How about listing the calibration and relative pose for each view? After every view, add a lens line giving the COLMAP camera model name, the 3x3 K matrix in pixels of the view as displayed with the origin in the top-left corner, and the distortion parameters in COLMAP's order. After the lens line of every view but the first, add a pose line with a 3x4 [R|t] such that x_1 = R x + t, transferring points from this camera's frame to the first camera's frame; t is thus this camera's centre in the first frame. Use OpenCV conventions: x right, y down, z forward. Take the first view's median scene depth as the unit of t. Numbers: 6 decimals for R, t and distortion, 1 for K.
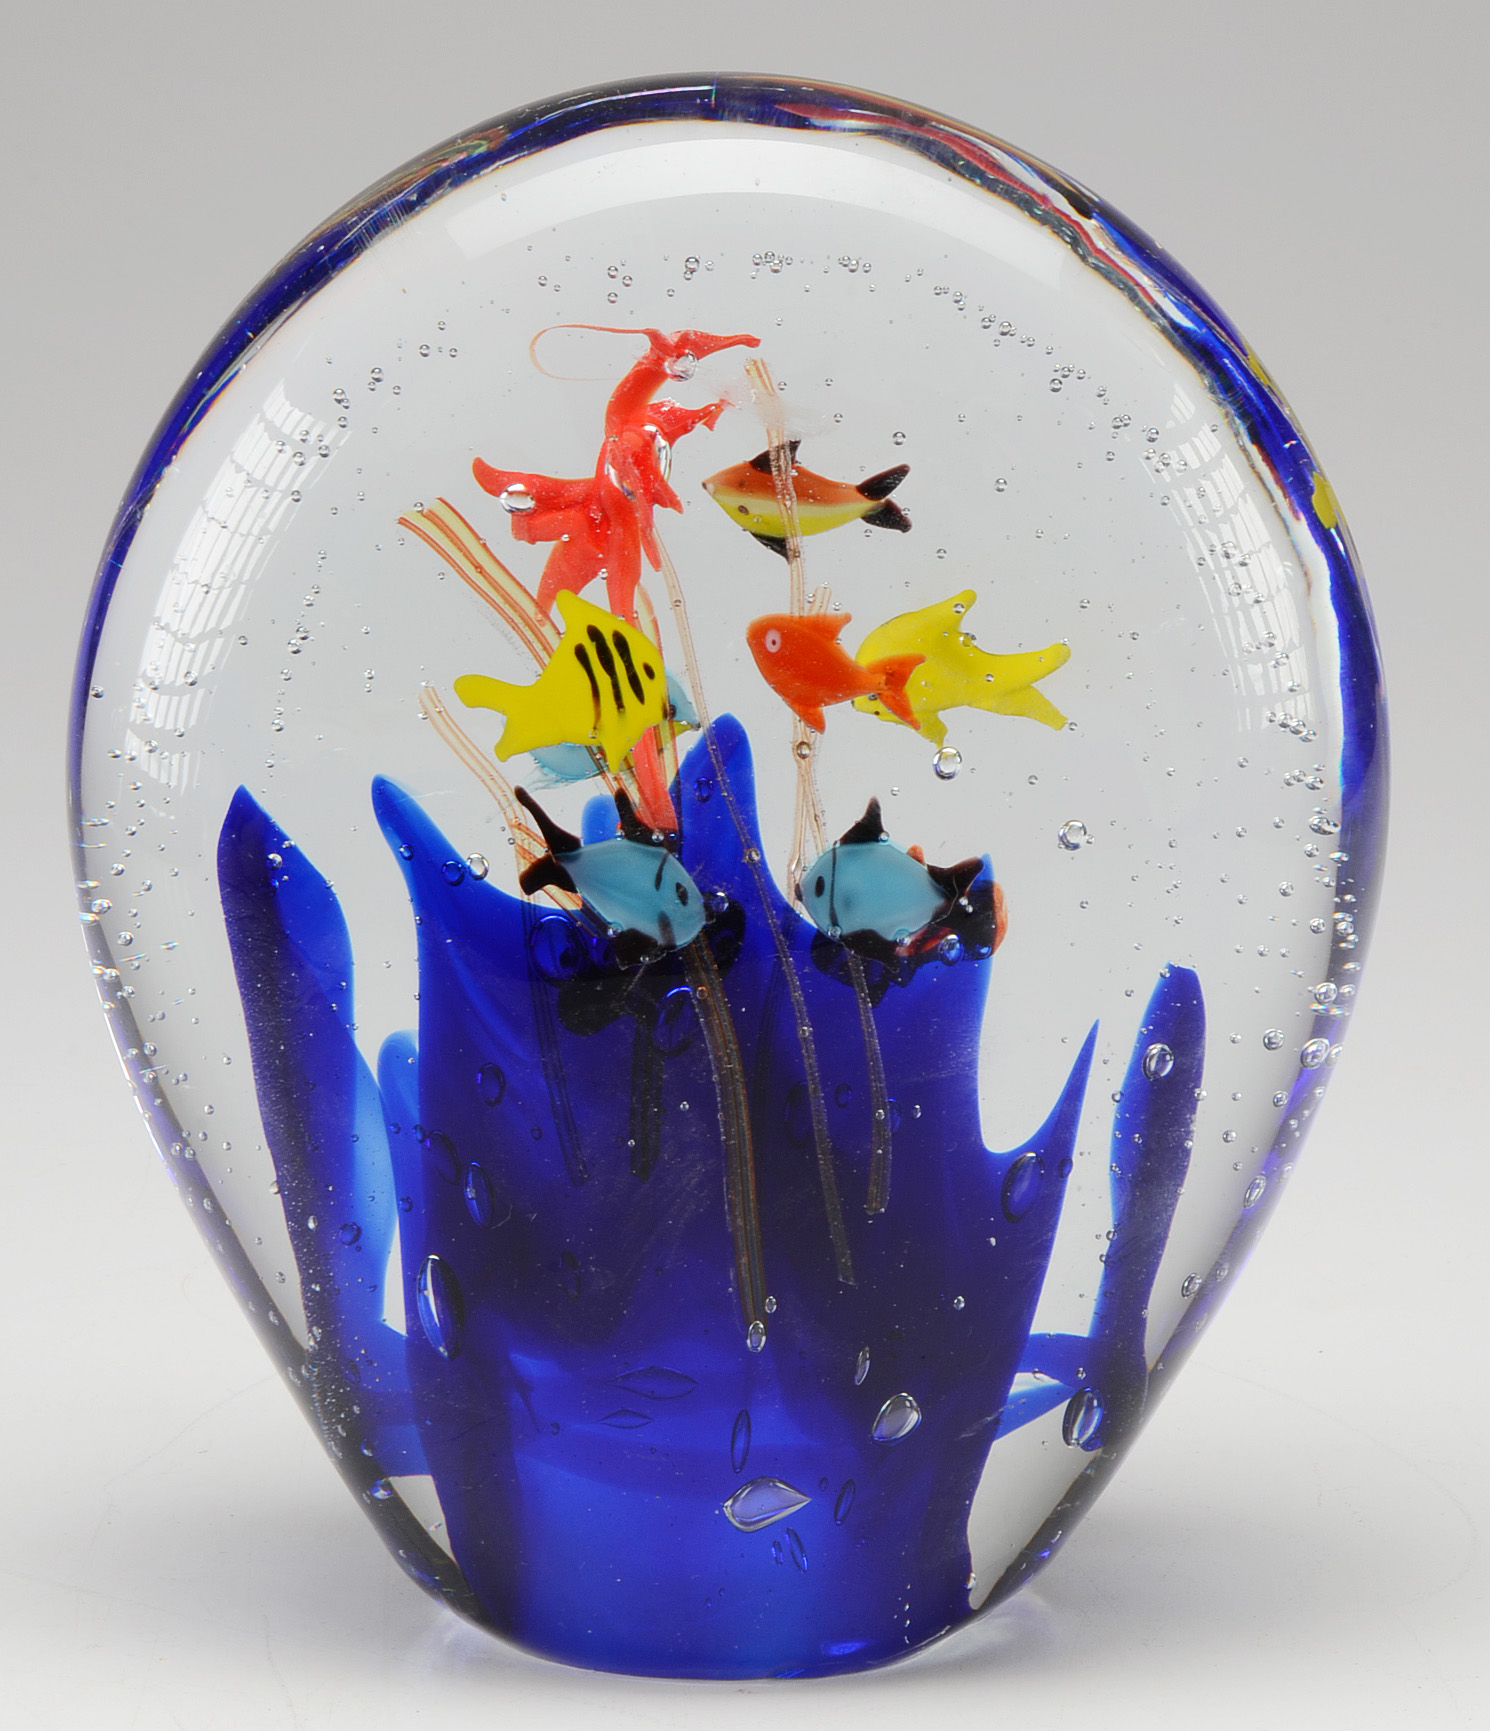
lens RADIAL K [[4626.9, 0, 745.0], [0, 4626.9, 757.4], [0, 0, 1]] dist [0.360127, 0.010782]
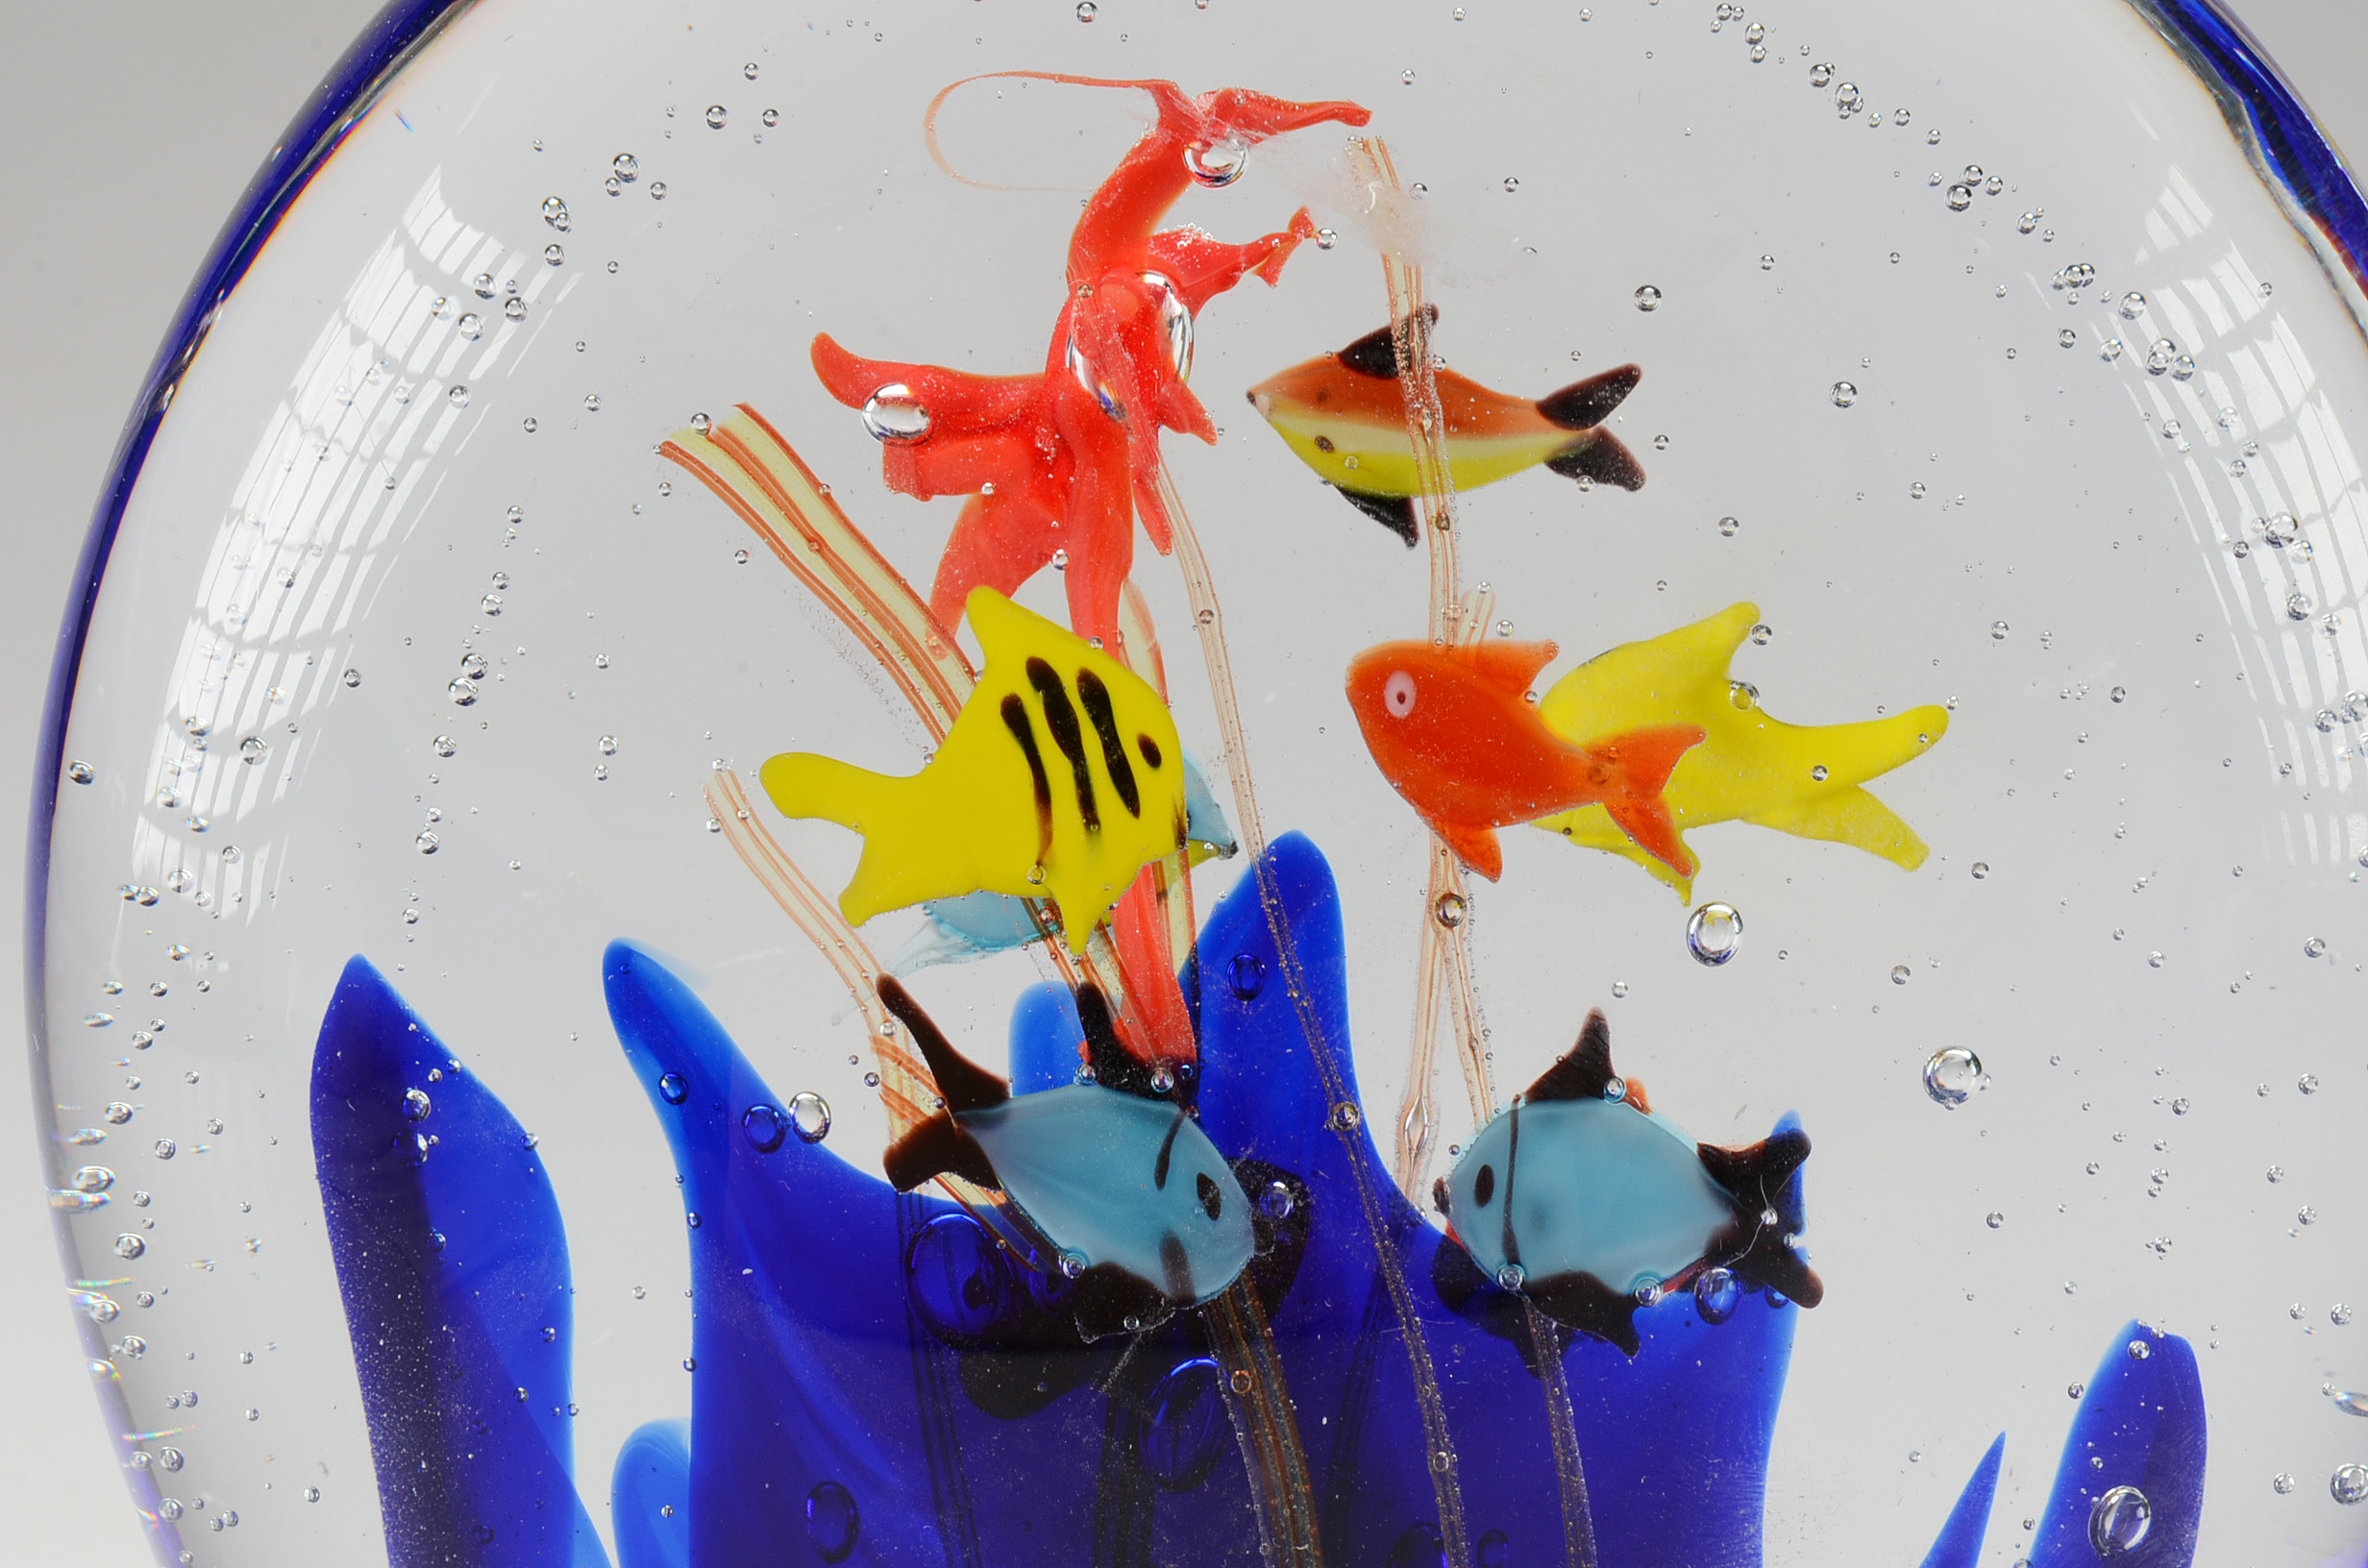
lens RADIAL K [[5580.0, 0, 1280.3], [0, 5580.0, 783.3], [0, 0, 1]] dist [0.012268, 7.900377]
pose [[0.999812, 0.014124, 0.013305, -0.014071], [-0.014025, 0.999873, -0.007511, -0.010413], [-0.013410, 0.007323, 0.999883, 0.382158]]
